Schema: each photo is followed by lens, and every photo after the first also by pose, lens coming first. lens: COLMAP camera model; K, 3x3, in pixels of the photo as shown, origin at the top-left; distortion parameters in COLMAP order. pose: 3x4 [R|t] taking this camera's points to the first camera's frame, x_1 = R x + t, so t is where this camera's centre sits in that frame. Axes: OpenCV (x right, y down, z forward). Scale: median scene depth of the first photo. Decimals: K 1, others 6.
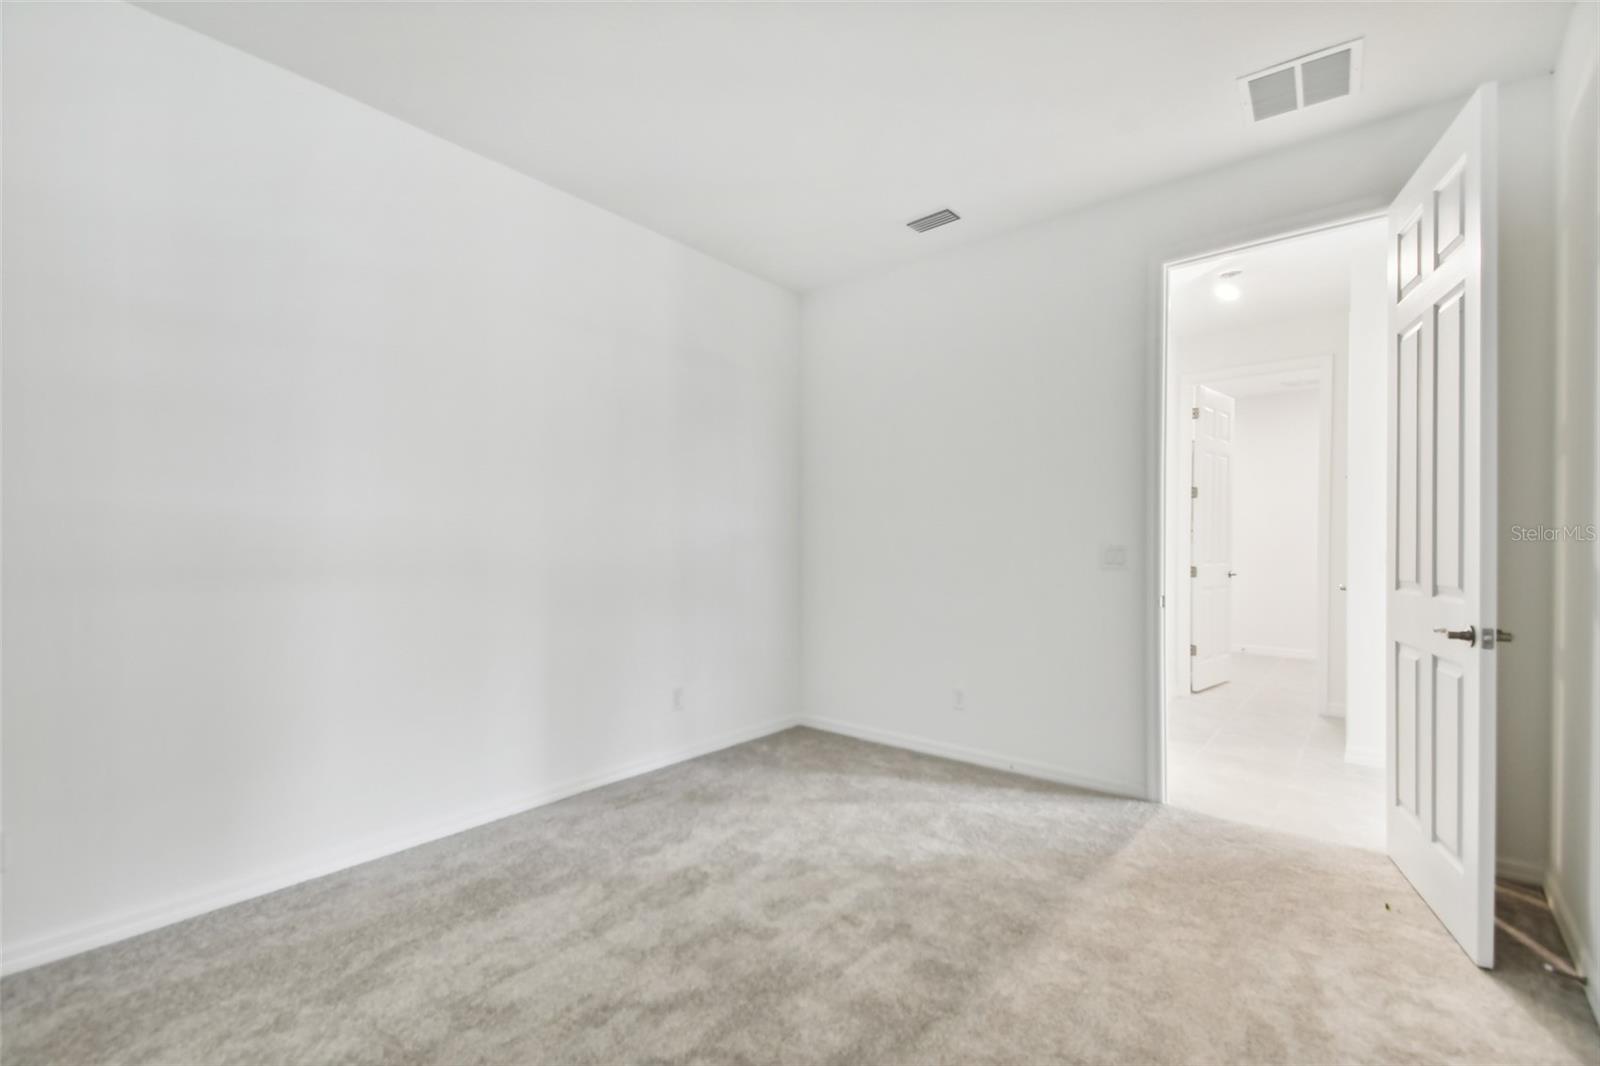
lens RADIAL K [[729.1, 0, 796.0], [0, 729.1, 554.5], [0, 0, 1]] dist [0.029765, -0.000039]
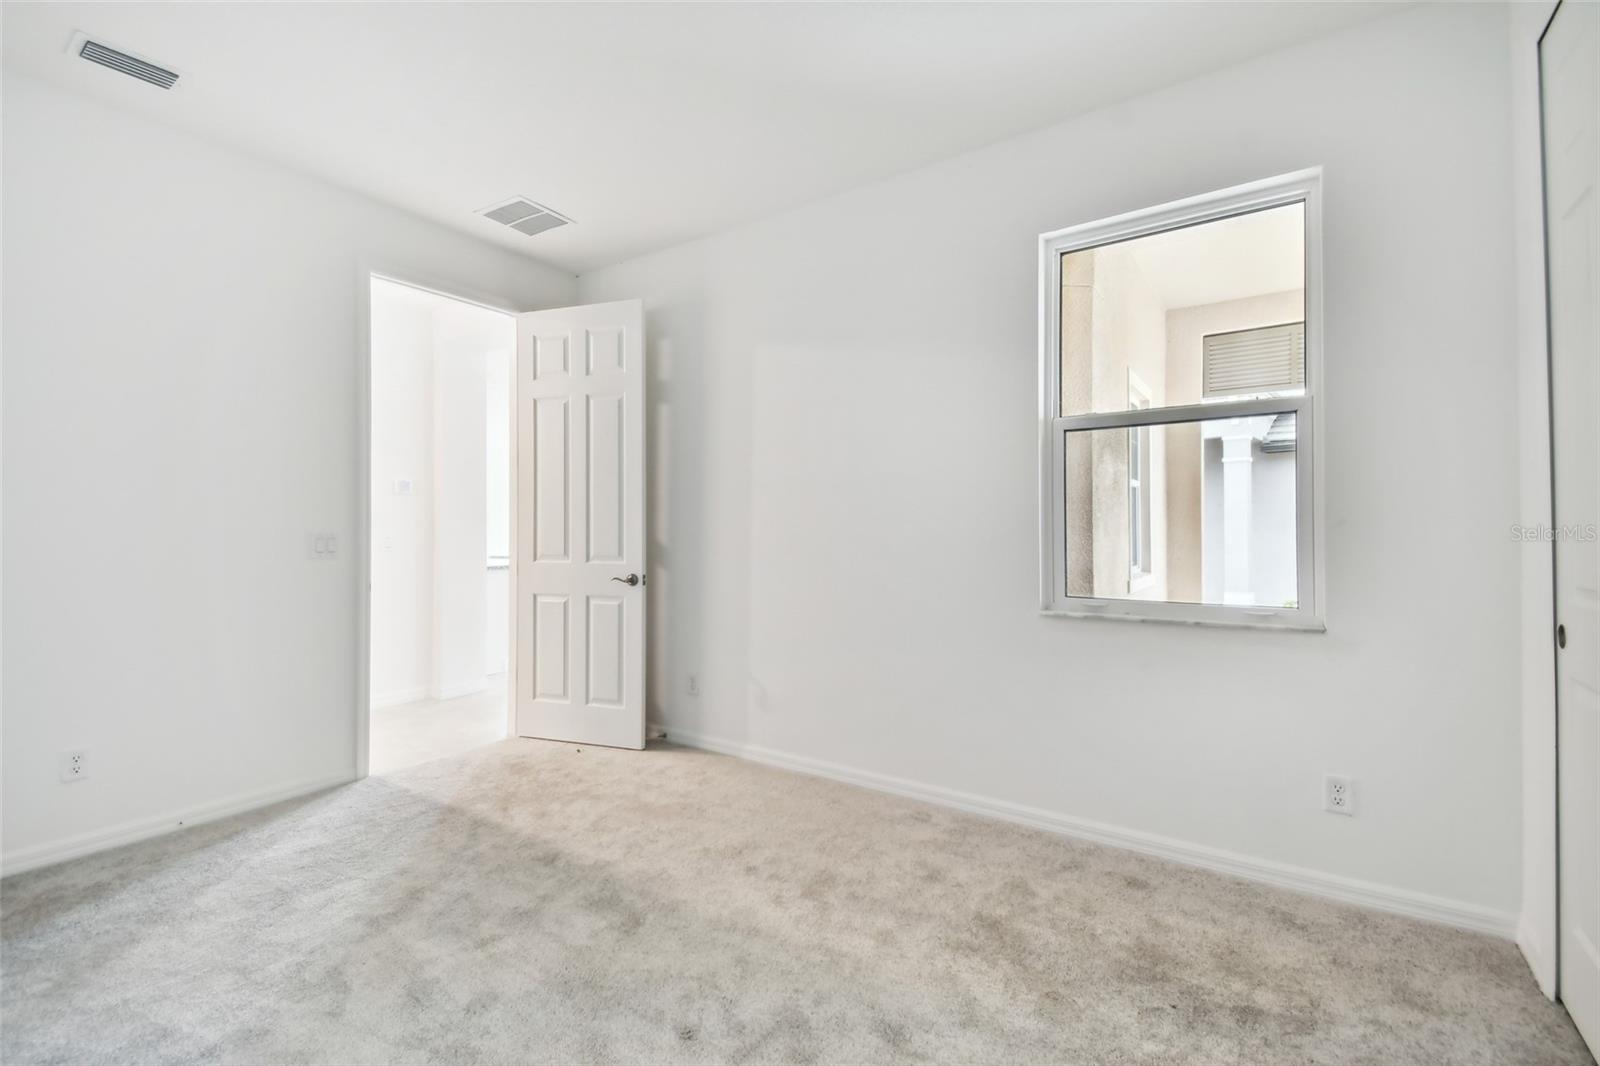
lens RADIAL K [[712.9, 0, 800.0], [0, 712.9, 533.0], [0, 0, 1]] dist [0.001028, 0.000143]
pose [[-0.121322, -0.003572, 0.992607, -0.613557], [0.018703, 0.999808, 0.005884, -0.007450], [-0.992437, 0.019279, -0.121232, 0.511179]]
